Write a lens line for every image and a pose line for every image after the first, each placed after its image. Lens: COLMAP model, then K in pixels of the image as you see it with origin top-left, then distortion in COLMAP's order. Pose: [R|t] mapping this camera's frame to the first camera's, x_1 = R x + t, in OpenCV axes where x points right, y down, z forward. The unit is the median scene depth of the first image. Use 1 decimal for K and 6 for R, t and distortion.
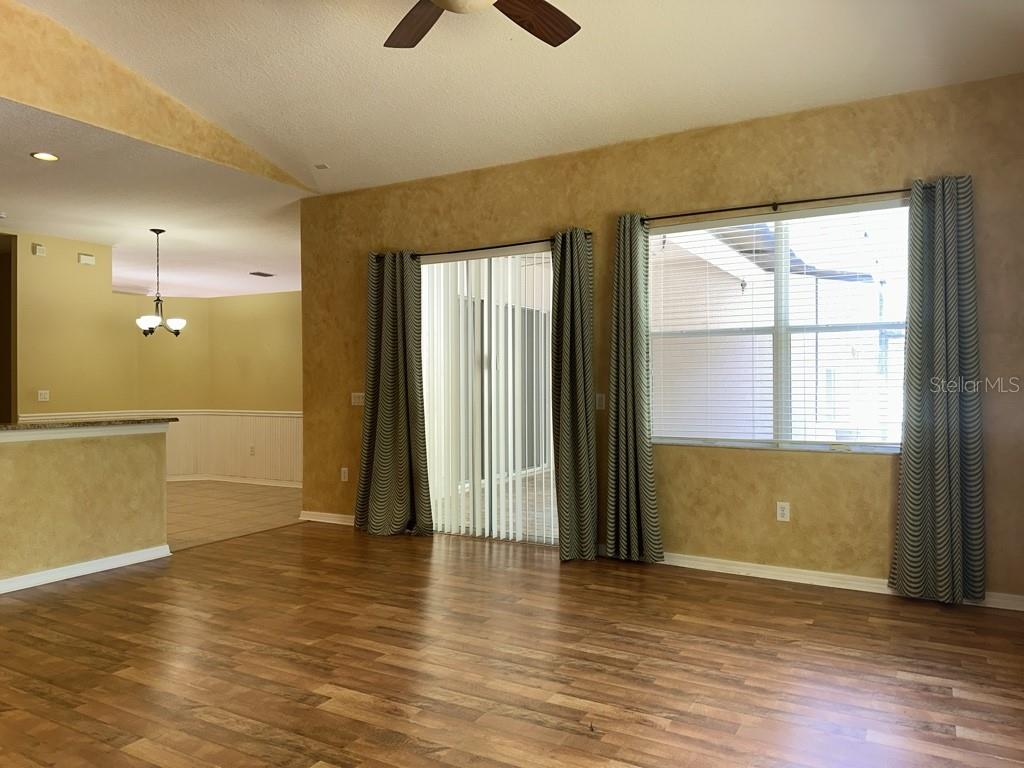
lens RADIAL K [[724.3, 0, 510.7], [0, 724.3, 387.2], [0, 0, 1]] dist [0.060844, -0.075849]
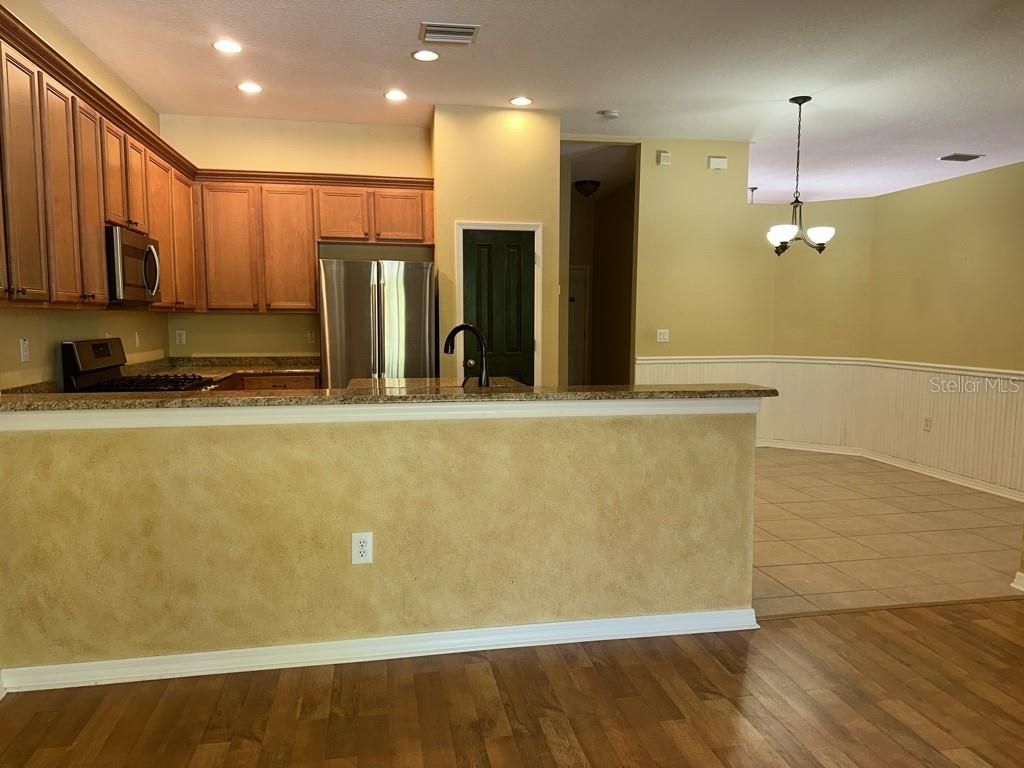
lens RADIAL K [[724.3, 0, 510.7], [0, 724.3, 387.2], [0, 0, 1]] dist [0.060844, -0.075849]
pose [[0.646882, 0.076972, -0.758696, -0.173700], [-0.010358, 0.995688, 0.092184, -0.006702], [0.762520, -0.051773, 0.644890, 0.502811]]
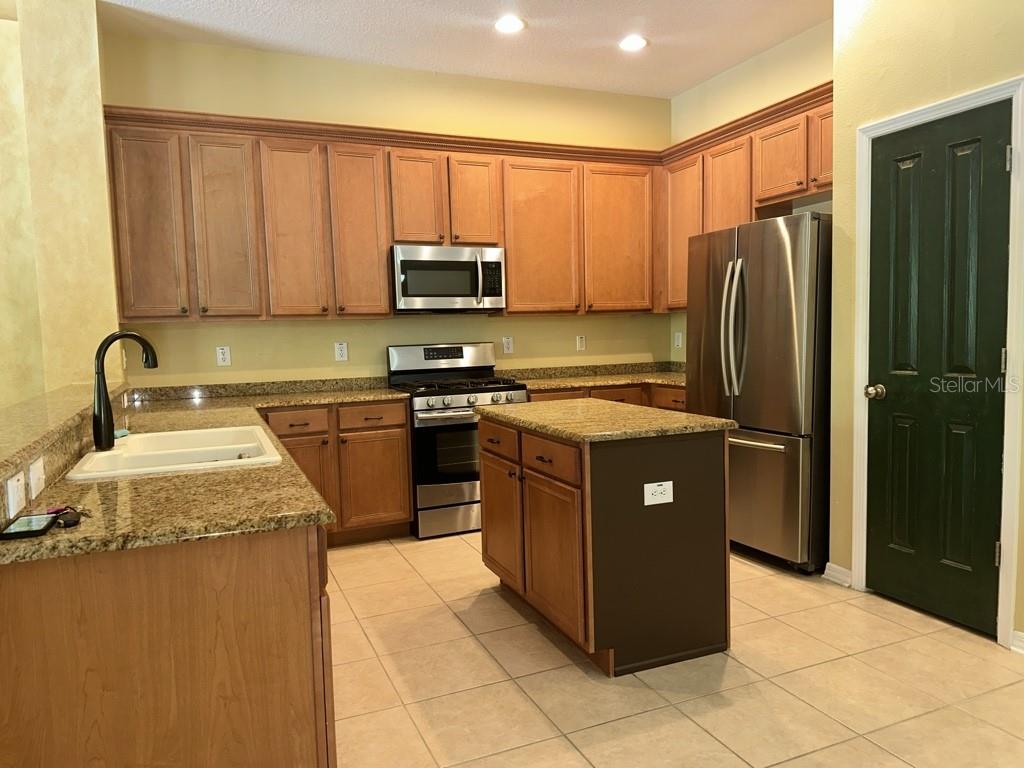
lens RADIAL K [[715.3, 0, 512.0], [0, 715.3, 384.0], [0, 0, 1]] dist [0.176867, -0.185133]
pose [[-0.602666, 0.081832, -0.793786, -0.412588], [0.022646, 0.996081, 0.085494, -0.004833], [0.797672, 0.033548, -0.602158, 1.296003]]
